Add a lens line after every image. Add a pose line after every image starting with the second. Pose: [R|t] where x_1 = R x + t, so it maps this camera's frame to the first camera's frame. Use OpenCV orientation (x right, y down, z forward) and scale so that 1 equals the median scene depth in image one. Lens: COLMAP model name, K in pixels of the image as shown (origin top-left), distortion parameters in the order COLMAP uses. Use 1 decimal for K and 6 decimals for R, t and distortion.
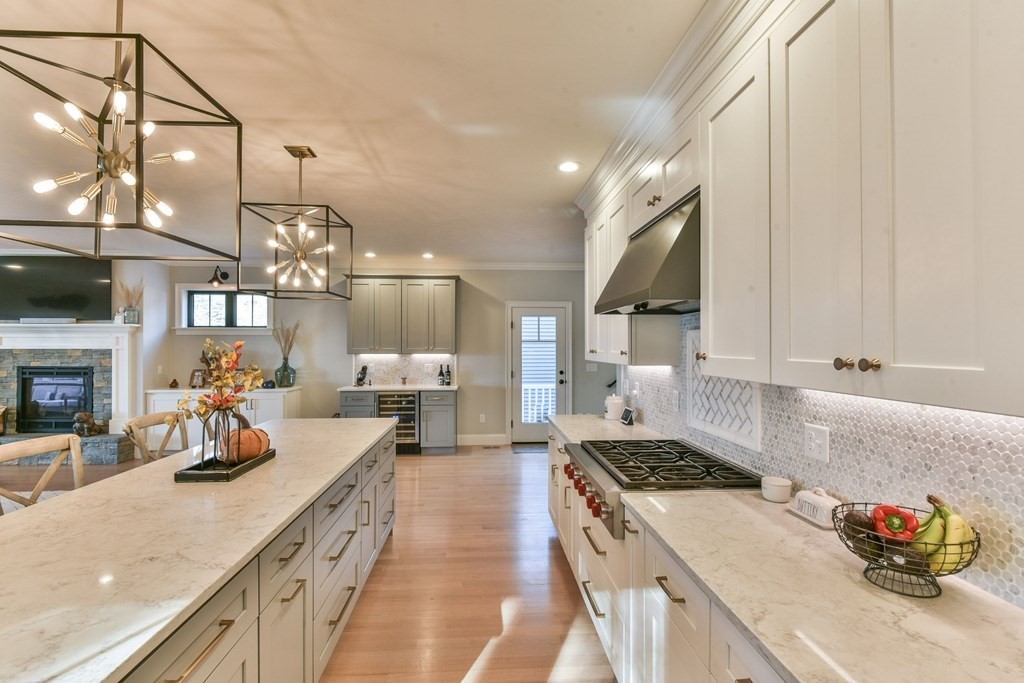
lens RADIAL K [[485.3, 0, 506.6], [0, 485.3, 348.3], [0, 0, 1]] dist [0.014204, -0.000775]
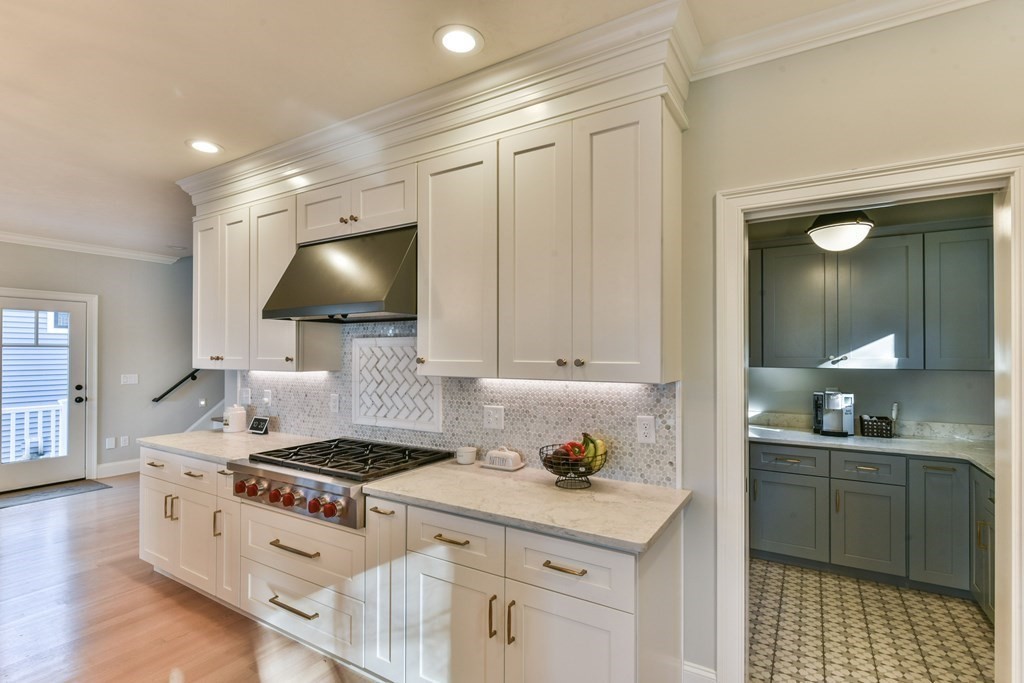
lens RADIAL K [[510.2, 0, 473.0], [0, 510.2, 351.0], [0, 0, 1]] dist [0.014766, -0.000704]
pose [[0.608869, 0.001481, 0.793270, -0.177616], [0.003850, 0.999981, -0.004822, -0.000229], [-0.793262, 0.005991, 0.608851, 0.030523]]
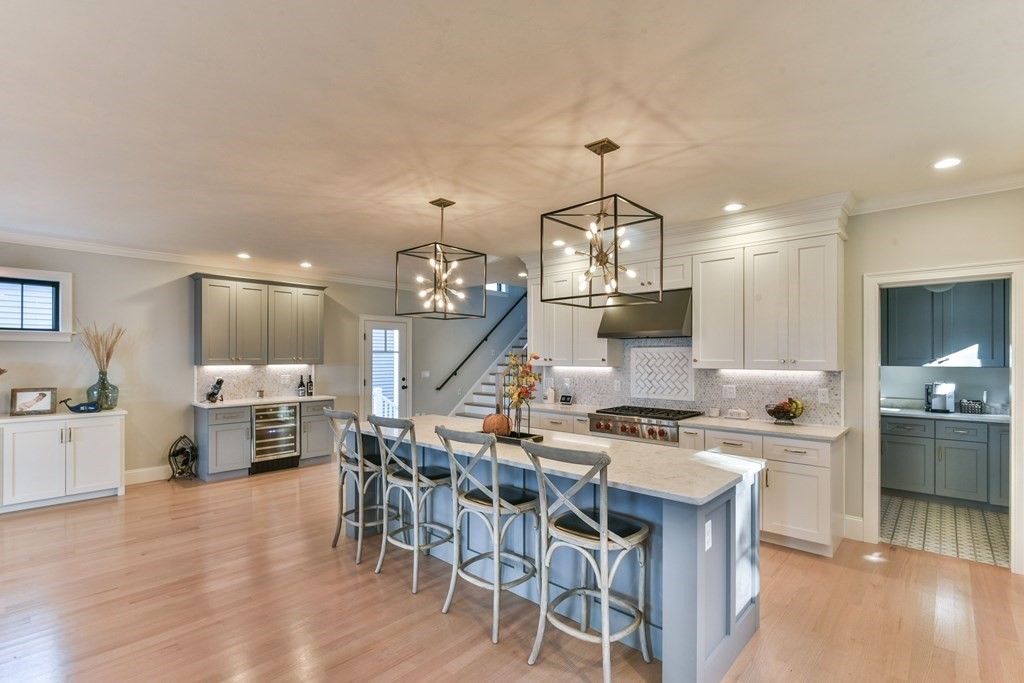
lens RADIAL K [[481.3, 0, 537.0], [0, 481.3, 355.2], [0, 0, 1]] dist [0.001873, -0.000017]
pose [[0.693548, 0.000330, 0.720411, -0.564589], [0.004372, 0.999980, -0.004667, 0.000062], [-0.720398, 0.006387, 0.693532, -0.020182]]
